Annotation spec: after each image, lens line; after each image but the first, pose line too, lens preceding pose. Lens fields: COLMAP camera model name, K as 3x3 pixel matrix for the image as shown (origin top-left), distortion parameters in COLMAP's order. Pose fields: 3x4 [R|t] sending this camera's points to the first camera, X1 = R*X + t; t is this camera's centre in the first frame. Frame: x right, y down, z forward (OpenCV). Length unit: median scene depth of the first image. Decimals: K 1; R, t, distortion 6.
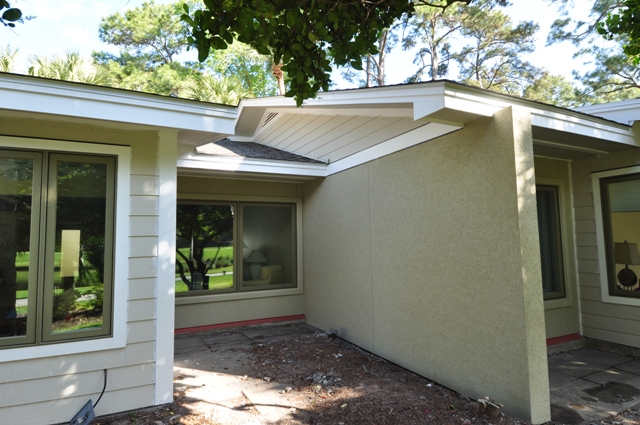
lens RADIAL K [[380.8, 0, 320.0], [0, 380.8, 212.5], [0, 0, 1]] dist [0.045419, -0.051677]
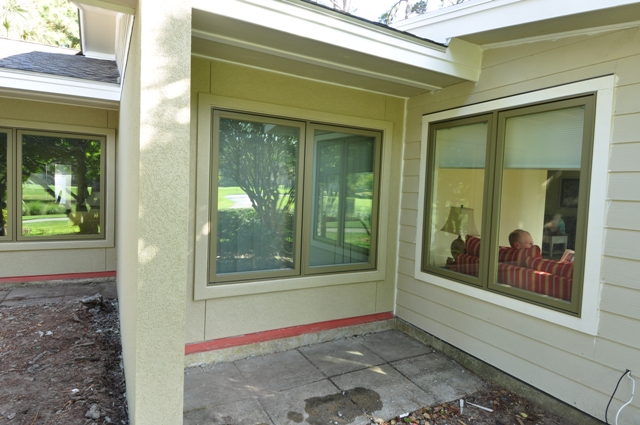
lens RADIAL K [[380.8, 0, 320.0], [0, 380.8, 212.5], [0, 0, 1]] dist [0.045419, -0.051677]
pose [[0.997388, 0.054007, 0.047970, 0.492653], [-0.060004, 0.989173, 0.133924, -0.000389], [-0.040218, -0.136453, 0.989830, 0.229298]]
